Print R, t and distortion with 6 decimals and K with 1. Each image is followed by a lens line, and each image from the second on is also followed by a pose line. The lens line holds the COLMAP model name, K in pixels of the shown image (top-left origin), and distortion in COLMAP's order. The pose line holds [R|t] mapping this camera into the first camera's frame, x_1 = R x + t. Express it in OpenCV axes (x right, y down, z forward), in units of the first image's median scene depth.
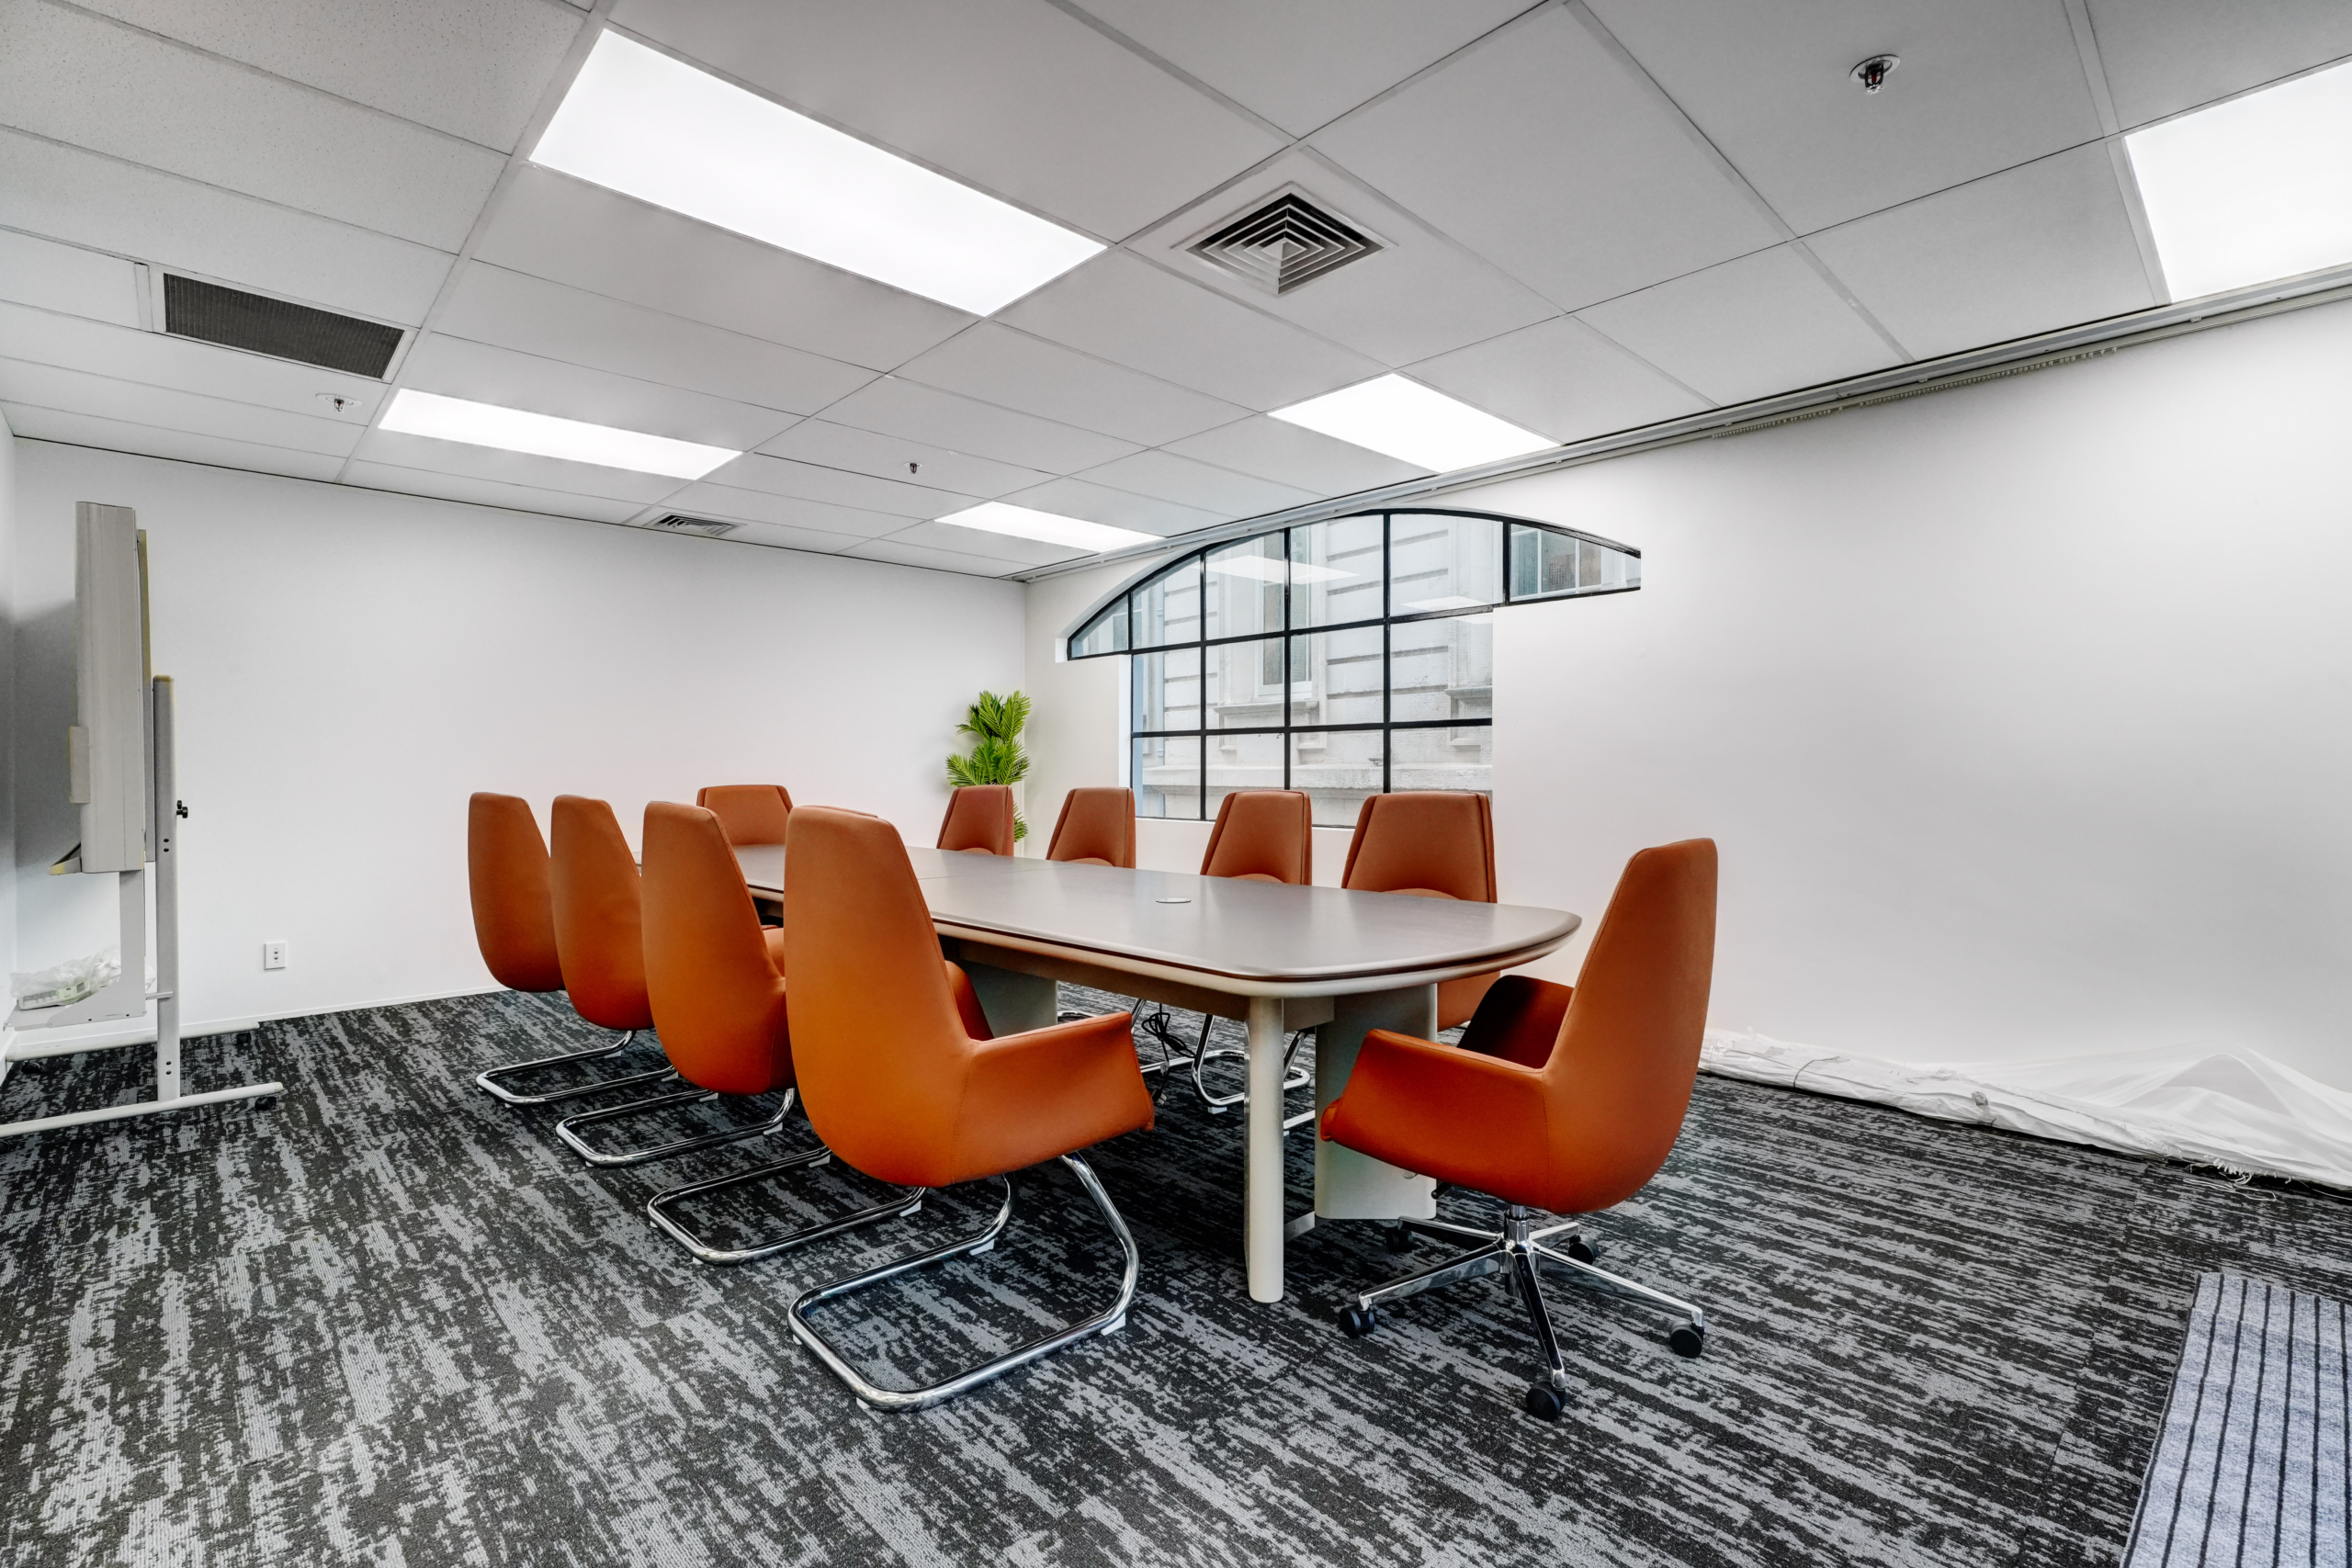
lens RADIAL K [[1059.8, 0, 1183.5], [0, 1059.8, 783.3], [0, 0, 1]] dist [-0.005277, -0.000446]
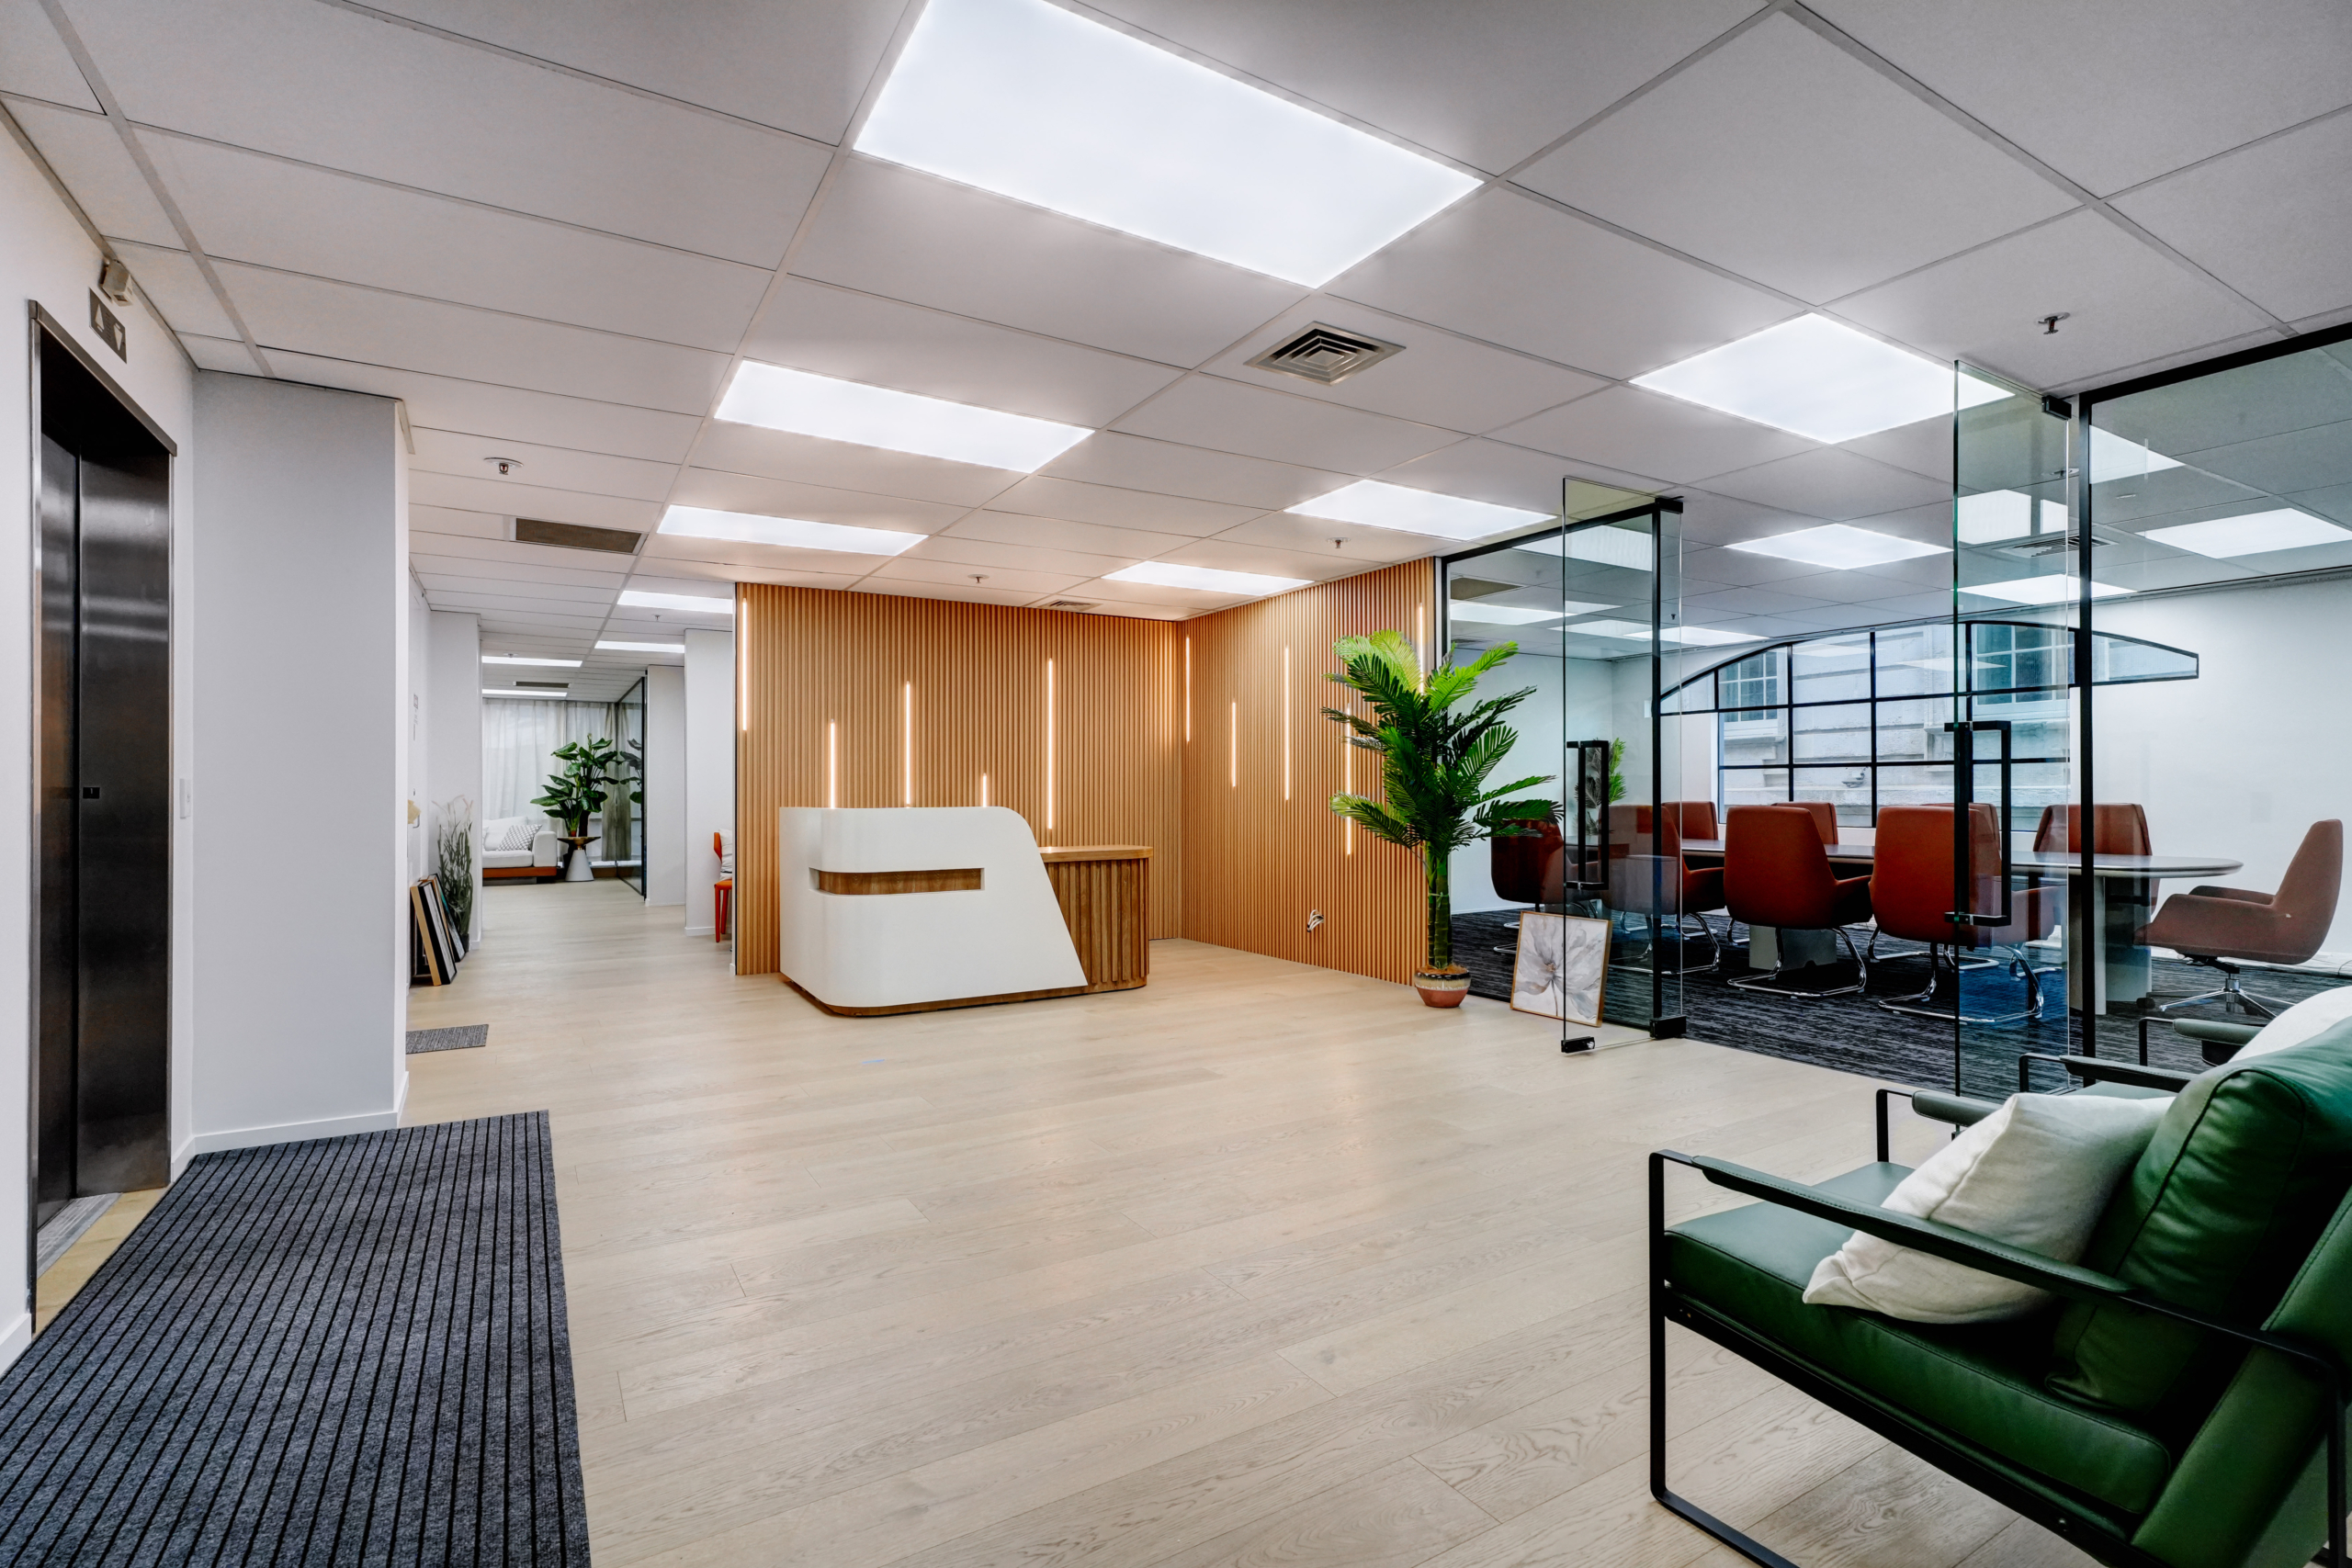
lens RADIAL K [[1059.8, 0, 1174.3], [0, 1059.8, 789.5], [0, 0, 1]] dist [-0.005277, -0.000446]
pose [[0.980892, -0.016100, -0.193888, -0.606498], [0.012633, 0.999738, -0.019105, 0.003530], [0.194144, 0.016290, 0.980838, -0.684213]]
